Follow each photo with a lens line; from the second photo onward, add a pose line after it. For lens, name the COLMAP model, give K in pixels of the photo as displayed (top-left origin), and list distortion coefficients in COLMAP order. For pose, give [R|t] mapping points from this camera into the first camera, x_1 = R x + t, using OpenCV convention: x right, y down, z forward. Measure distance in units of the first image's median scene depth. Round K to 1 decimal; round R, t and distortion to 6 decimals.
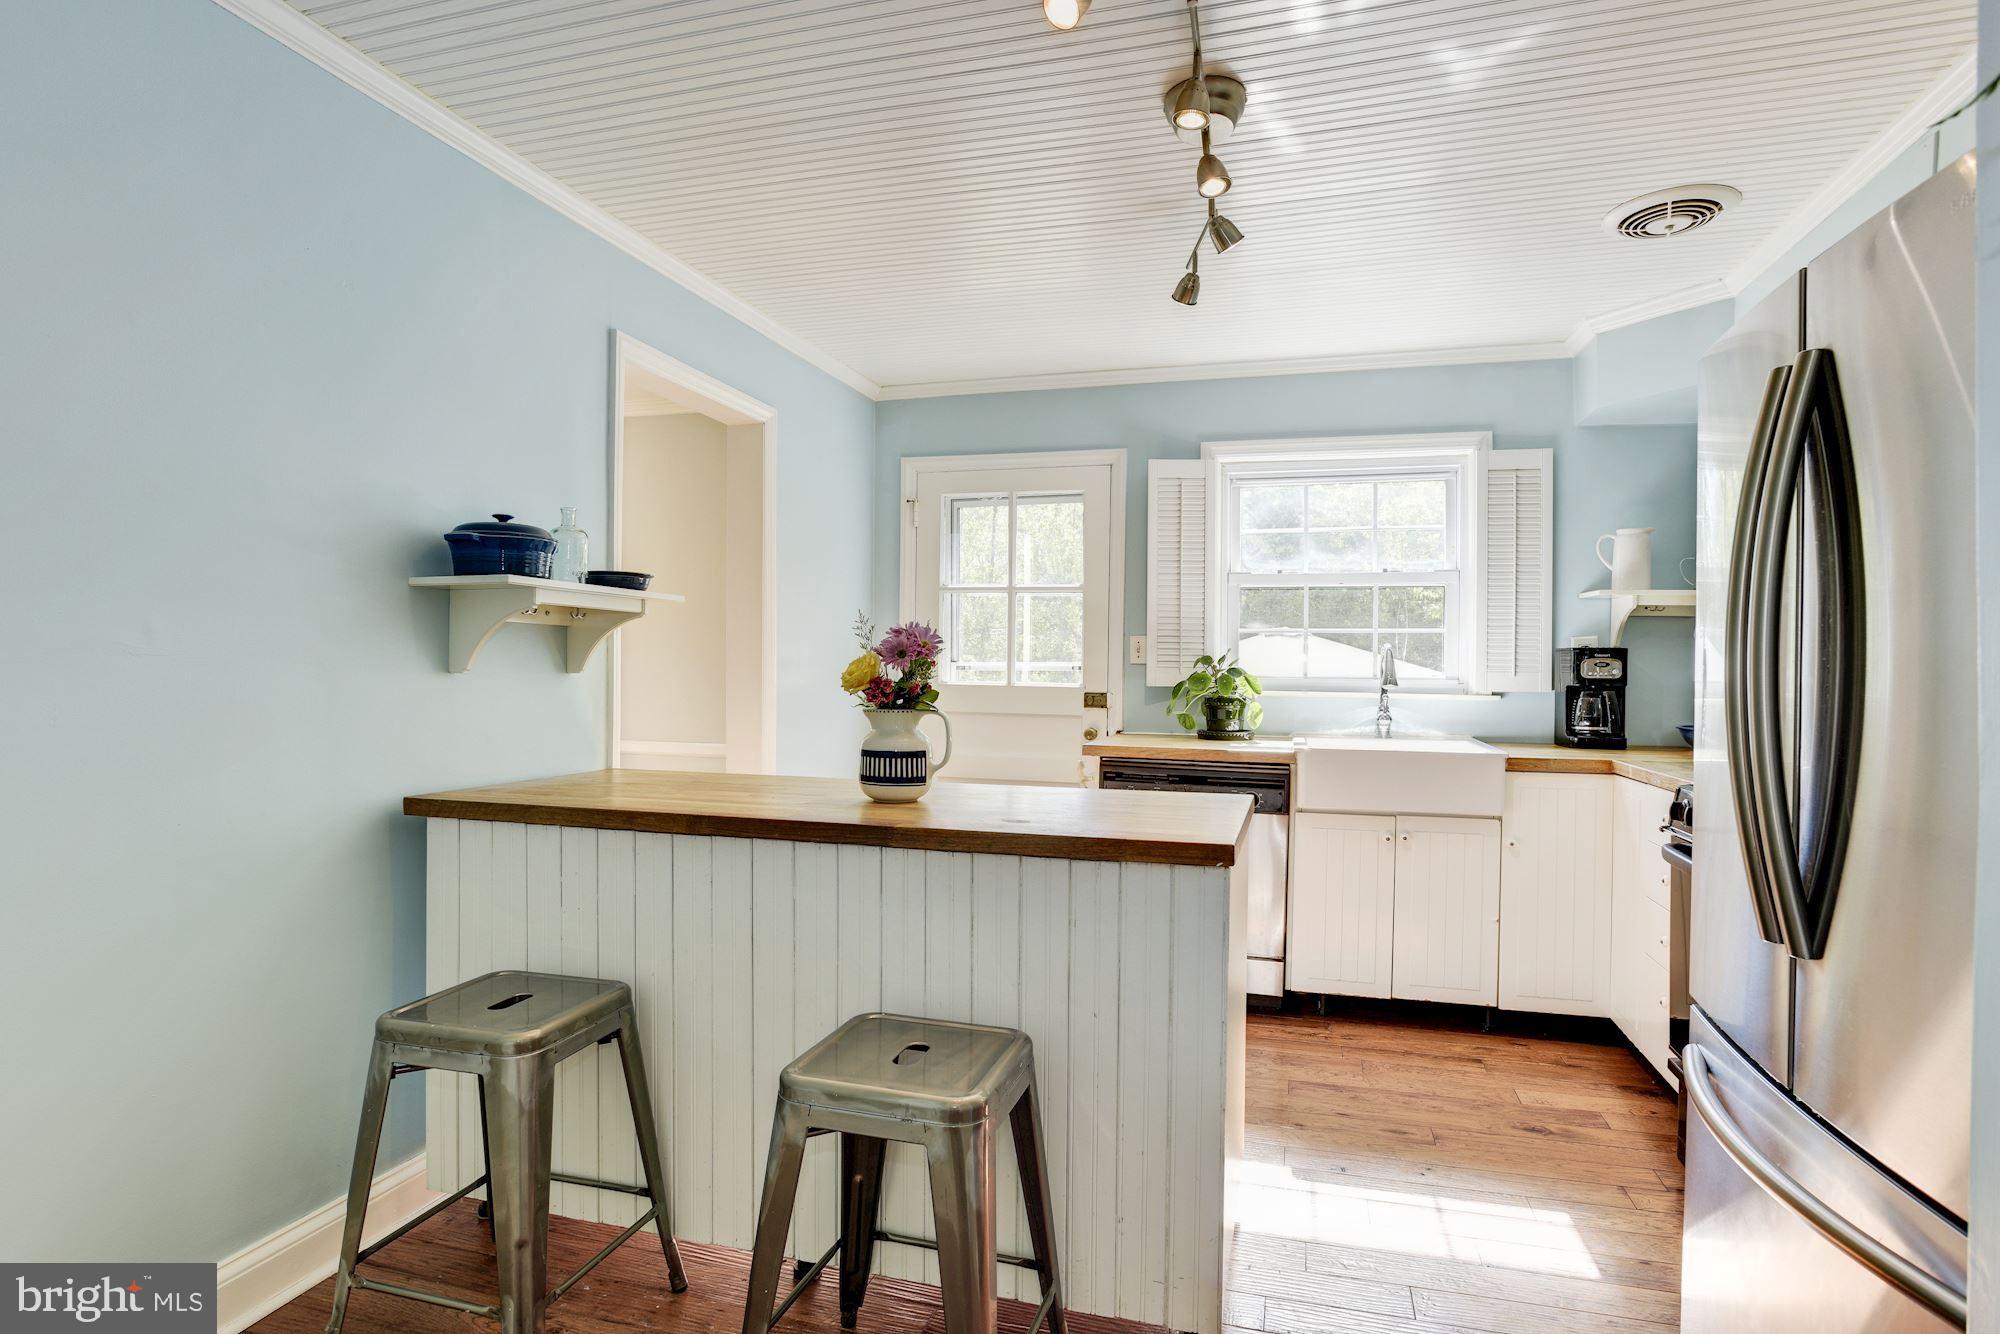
lens RADIAL K [[979.5, 0, 1004.6], [0, 979.5, 662.6], [0, 0, 1]] dist [-0.020861, -0.000562]
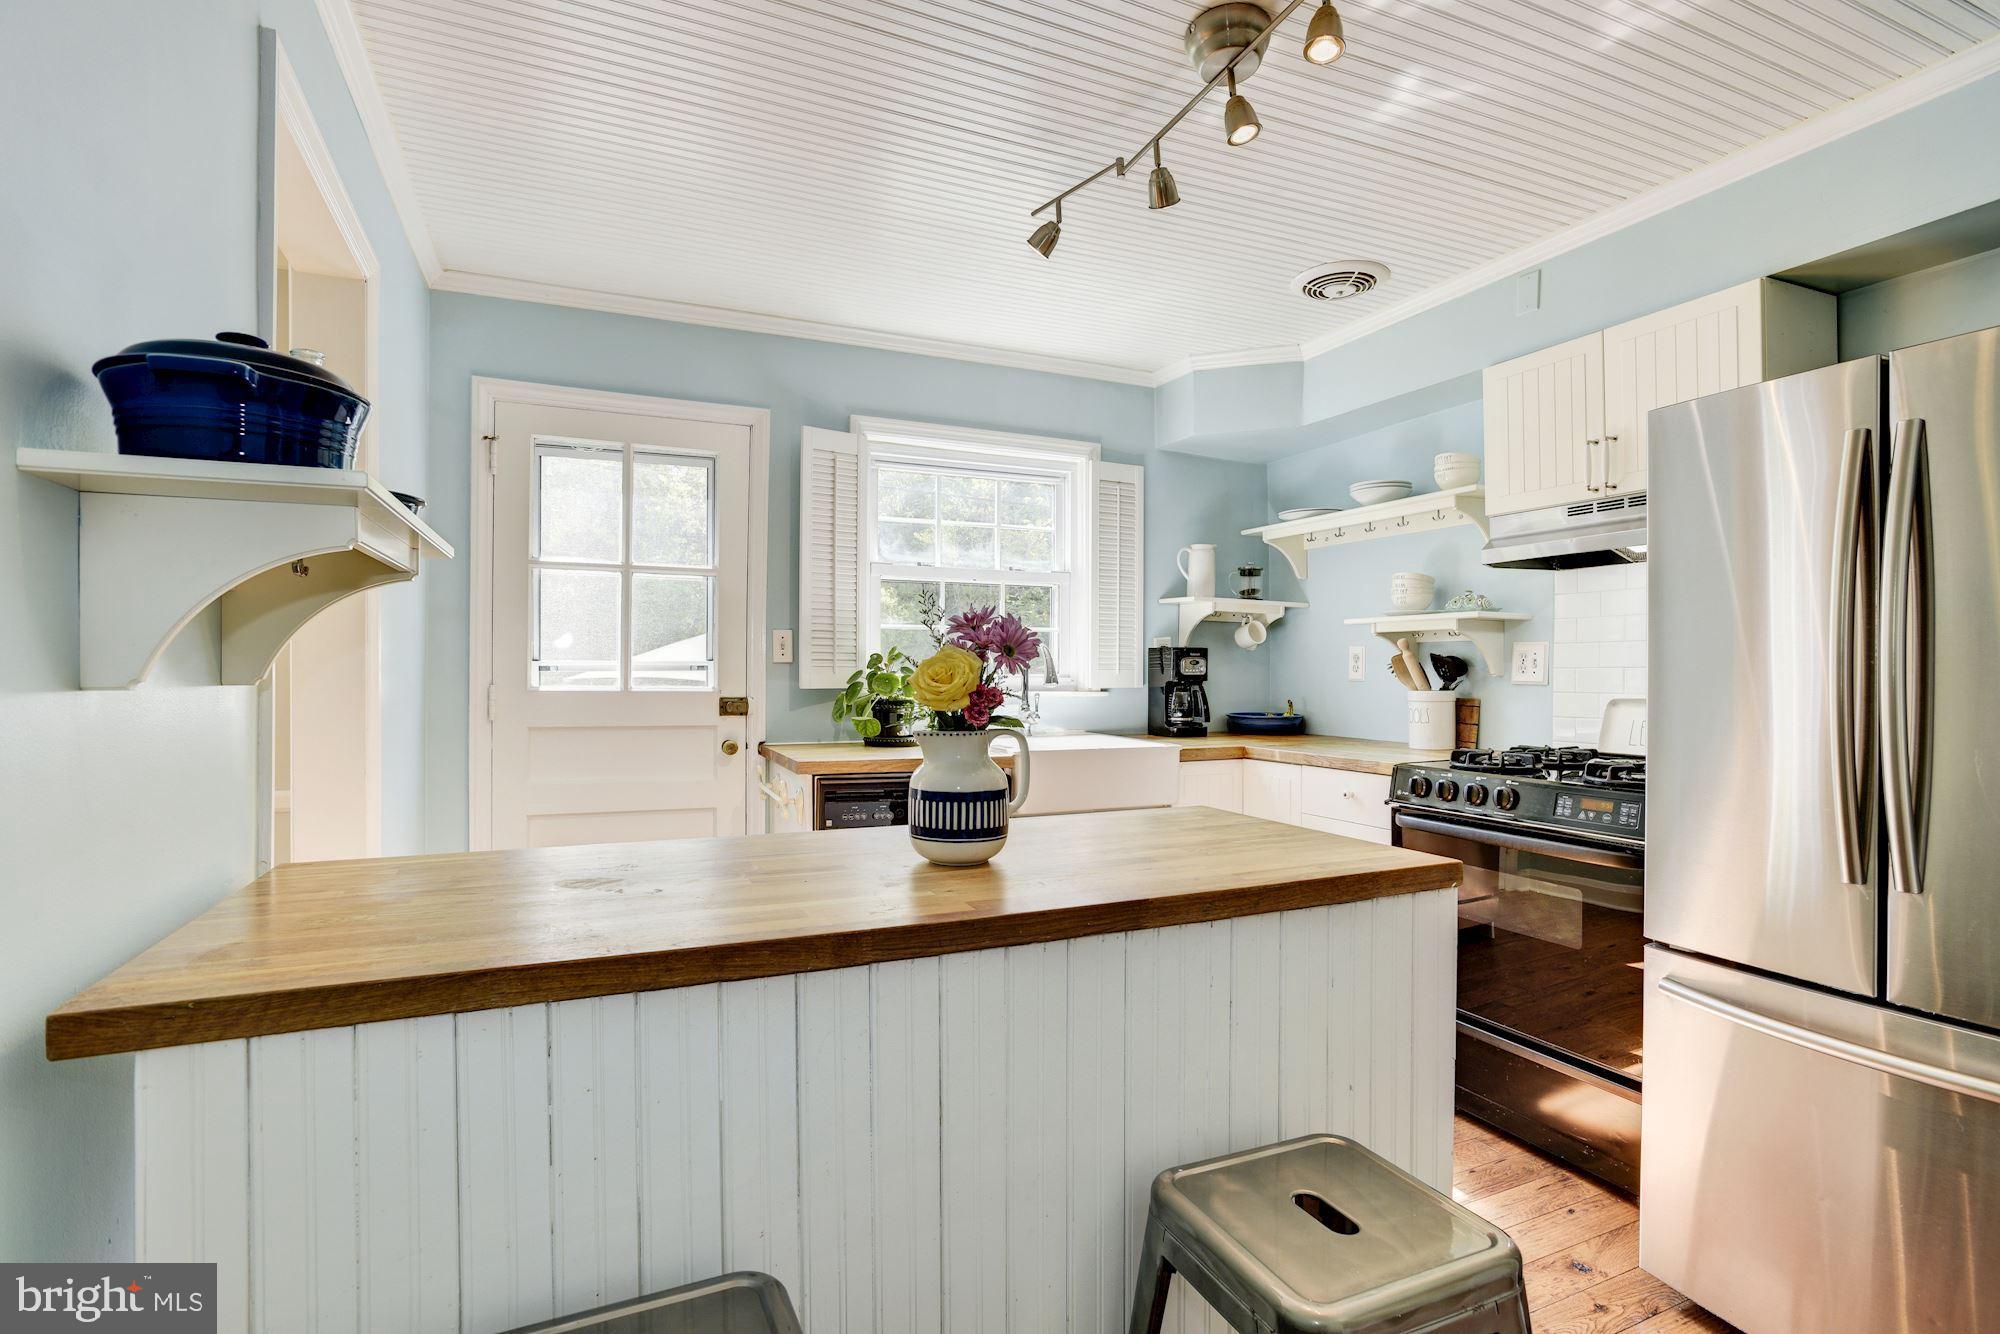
lens RADIAL K [[986.8, 0, 1012.1], [0, 986.8, 671.8], [0, 0, 1]] dist [-0.040465, 0.018808]
pose [[0.797249, -0.007864, 0.603599, -0.233389], [0.000088, 0.999917, 0.012912, -0.001817], [-0.603650, -0.010241, 0.797184, 0.198654]]
